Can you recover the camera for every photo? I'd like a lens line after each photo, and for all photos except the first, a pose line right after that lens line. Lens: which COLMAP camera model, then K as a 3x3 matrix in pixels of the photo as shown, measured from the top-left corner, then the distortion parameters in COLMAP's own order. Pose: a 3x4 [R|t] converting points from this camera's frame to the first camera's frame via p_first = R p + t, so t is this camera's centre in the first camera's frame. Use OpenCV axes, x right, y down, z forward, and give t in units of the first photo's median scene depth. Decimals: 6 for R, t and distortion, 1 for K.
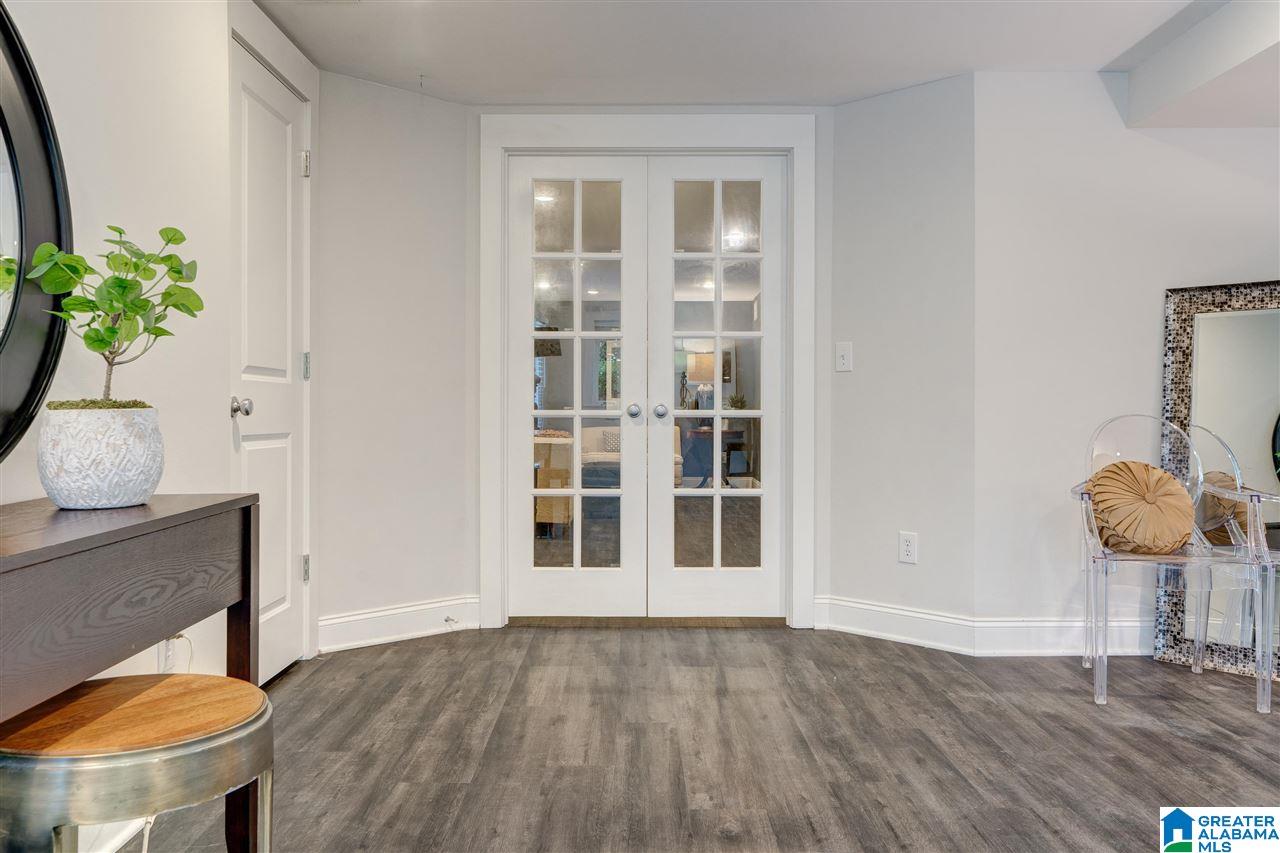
lens RADIAL K [[1040.9, 0, 638.3], [0, 1040.9, 424.0], [0, 0, 1]] dist [-0.002551, -0.002203]
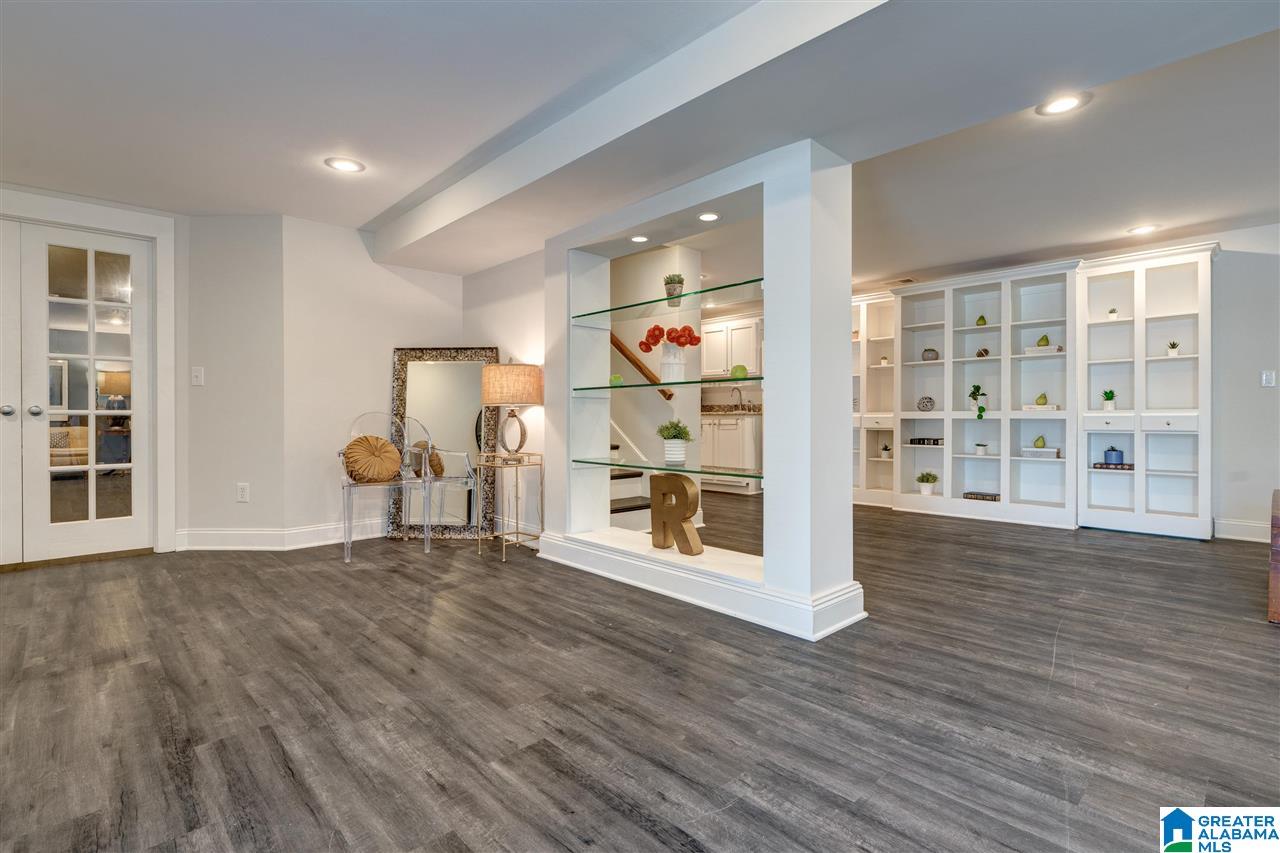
lens RADIAL K [[616.0, 0, 647.0], [0, 616.0, 420.6], [0, 0, 1]] dist [-0.002786, 0.003281]
pose [[0.725377, -0.009709, 0.688284, 0.055756], [0.013188, 0.999913, 0.000207, 0.013015], [-0.688226, 0.008927, 0.725442, -0.166910]]
